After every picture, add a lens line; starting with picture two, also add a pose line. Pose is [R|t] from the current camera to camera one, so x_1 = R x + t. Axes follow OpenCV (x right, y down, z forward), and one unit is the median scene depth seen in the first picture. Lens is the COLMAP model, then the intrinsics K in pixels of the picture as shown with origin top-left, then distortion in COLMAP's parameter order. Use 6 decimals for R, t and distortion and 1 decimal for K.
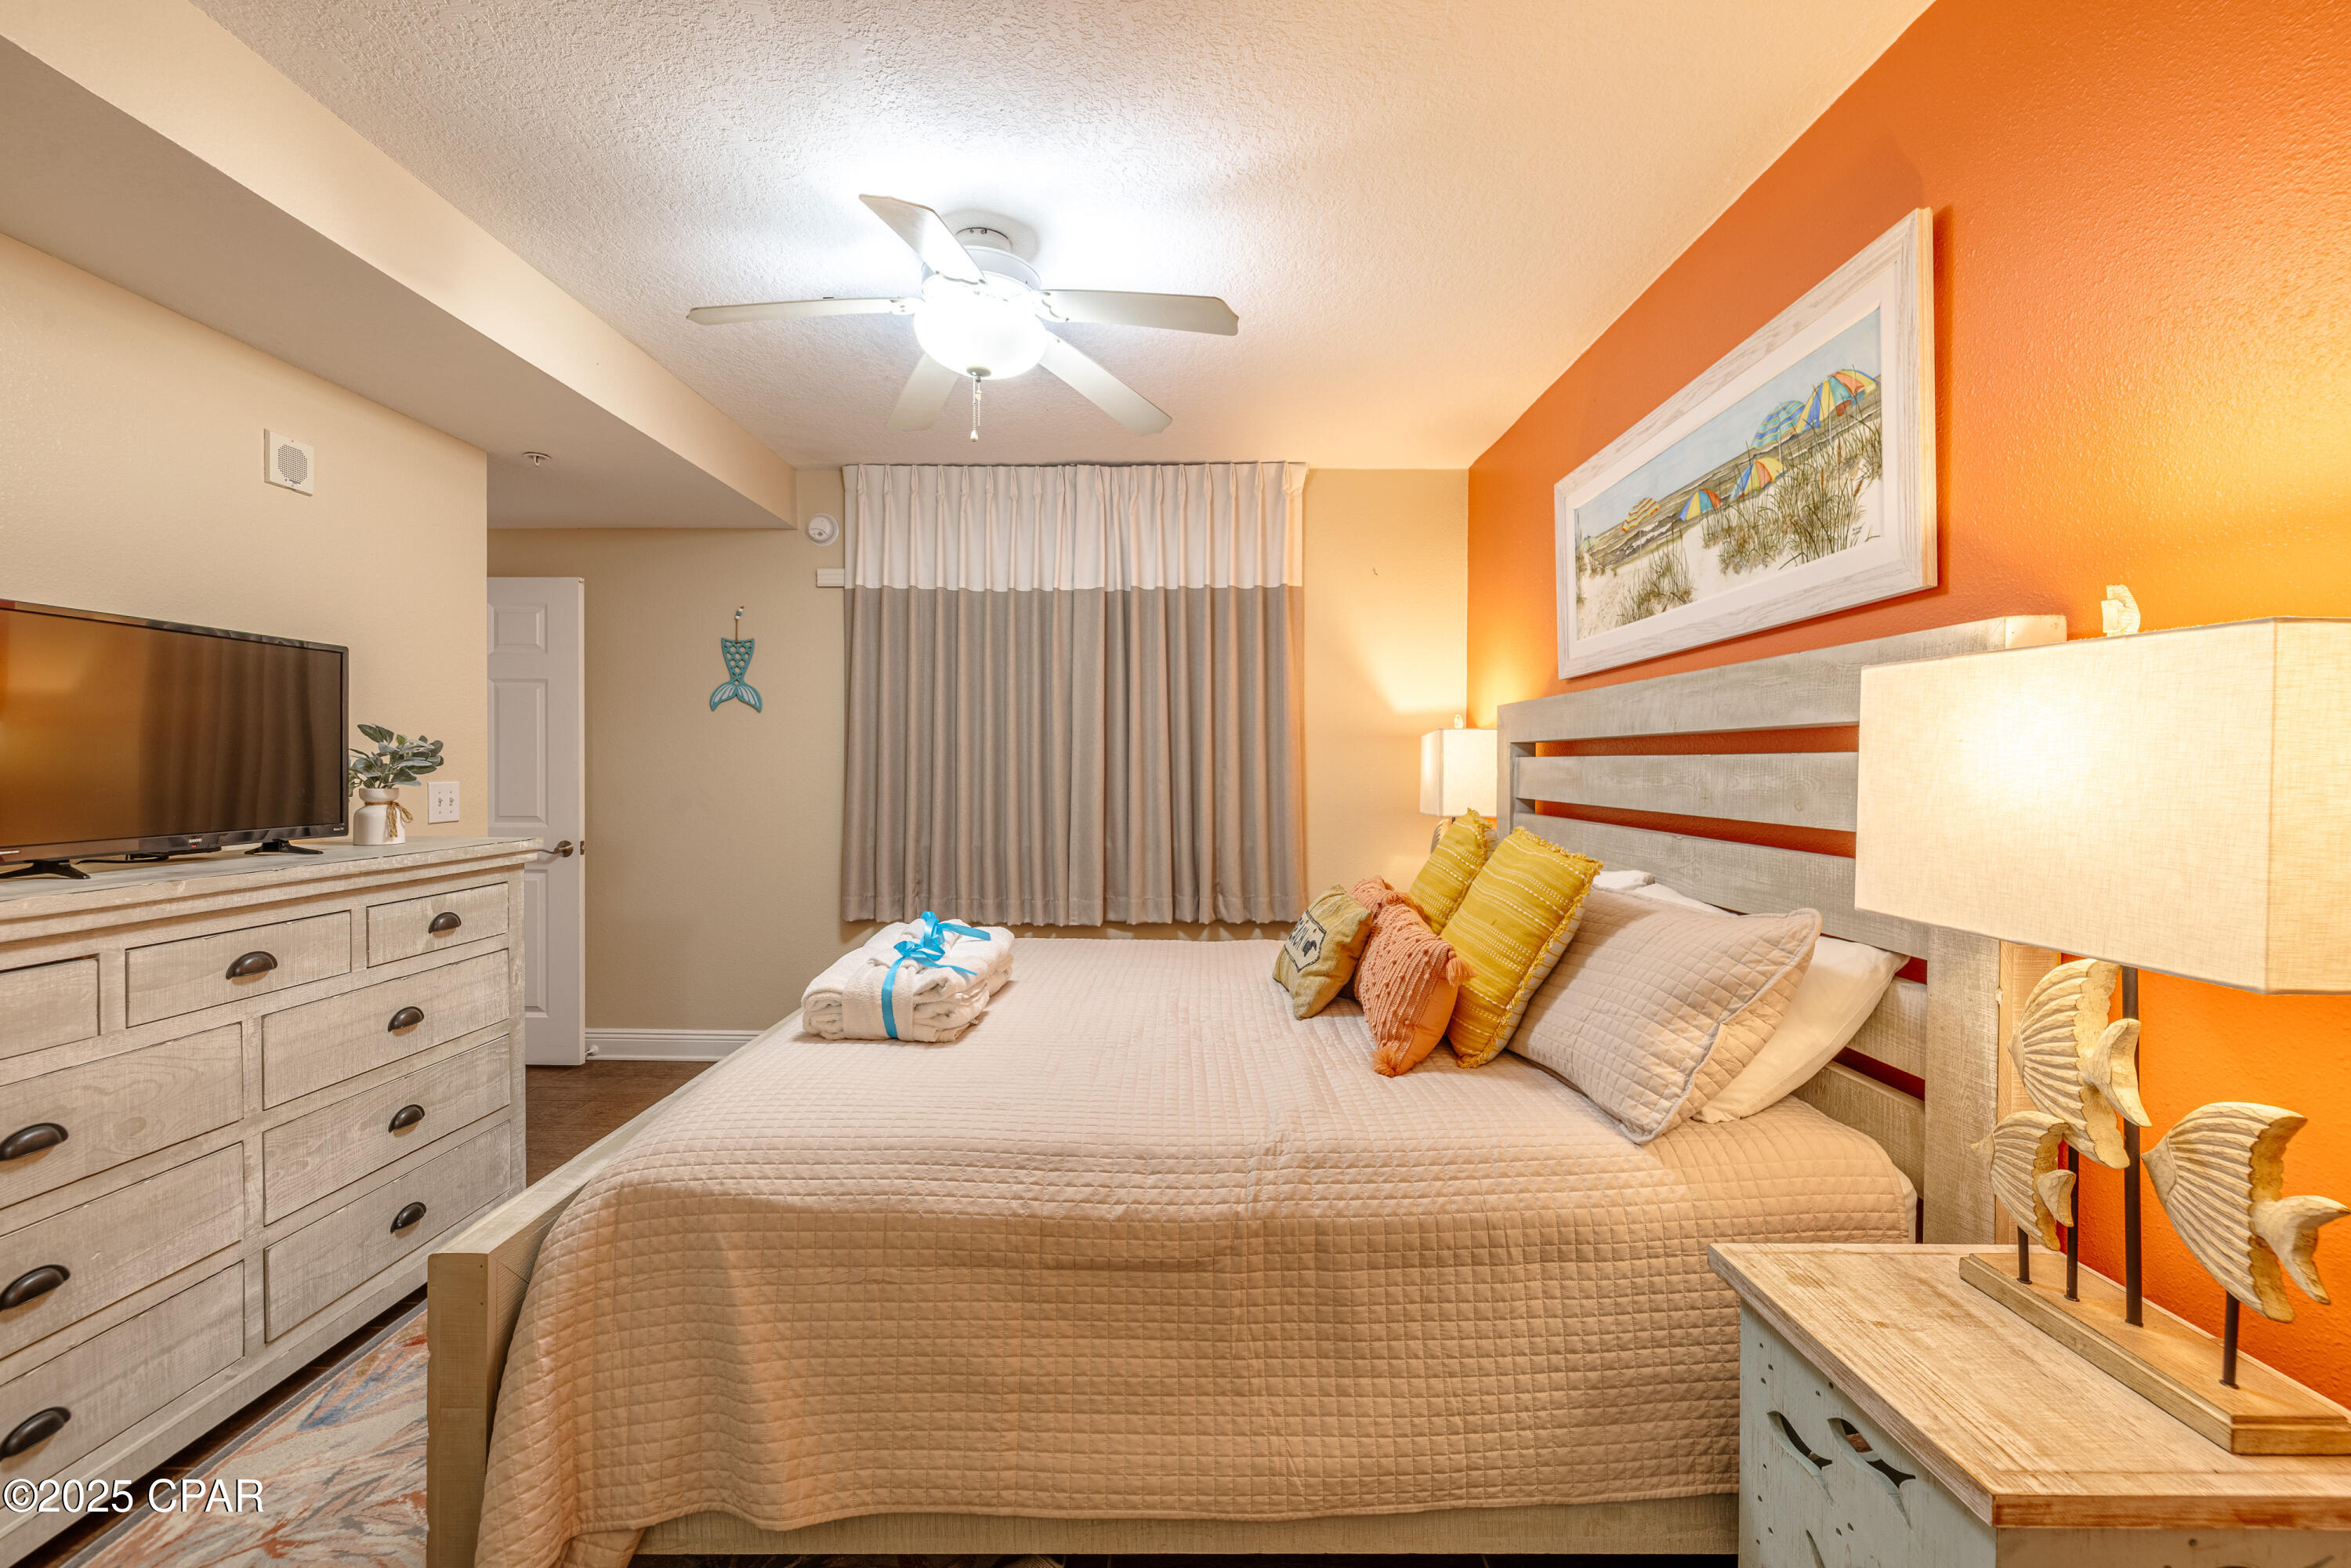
lens RADIAL K [[1013.2, 0, 1164.3], [0, 1013.2, 767.7], [0, 0, 1]] dist [-0.000306, 0.000049]
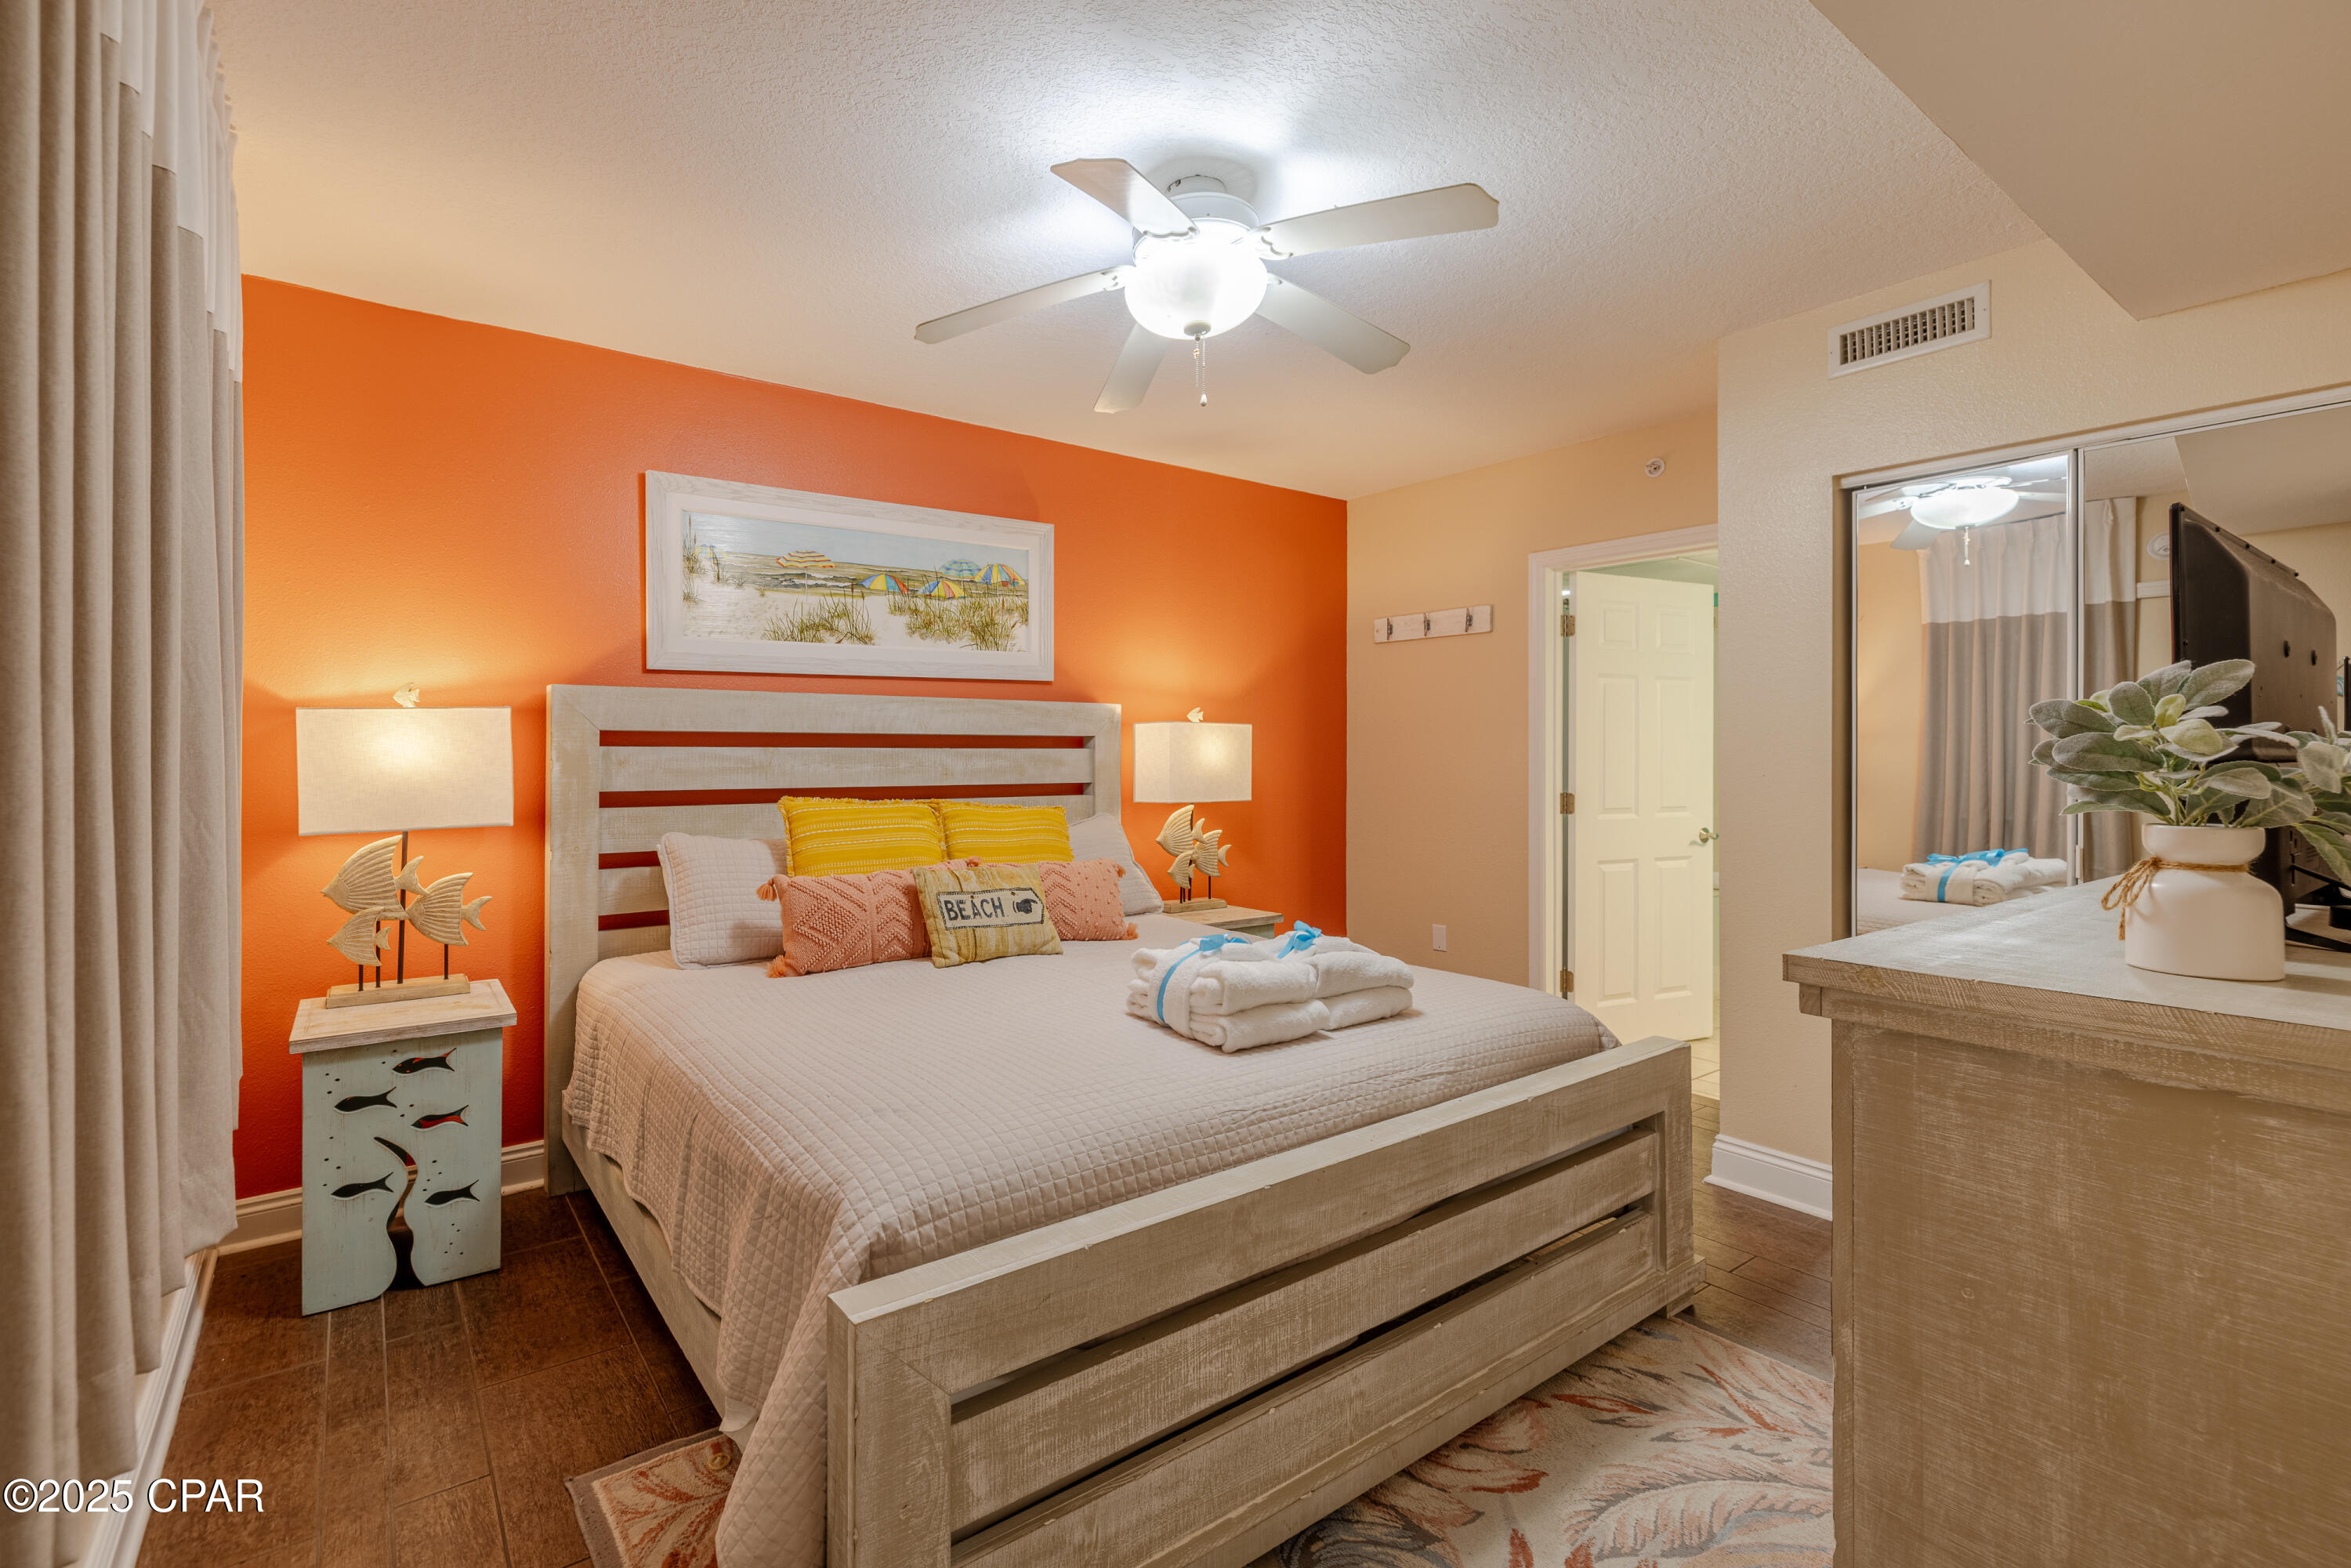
lens RADIAL K [[1047.1, 0, 1087.9], [0, 1047.1, 757.7], [0, 0, 1]] dist [0.001286, 0.000187]
pose [[-0.589288, -0.022847, 0.807600, -1.080584], [-0.008248, 0.999718, 0.022264, -0.038965], [-0.807881, 0.006459, -0.589311, 1.939033]]
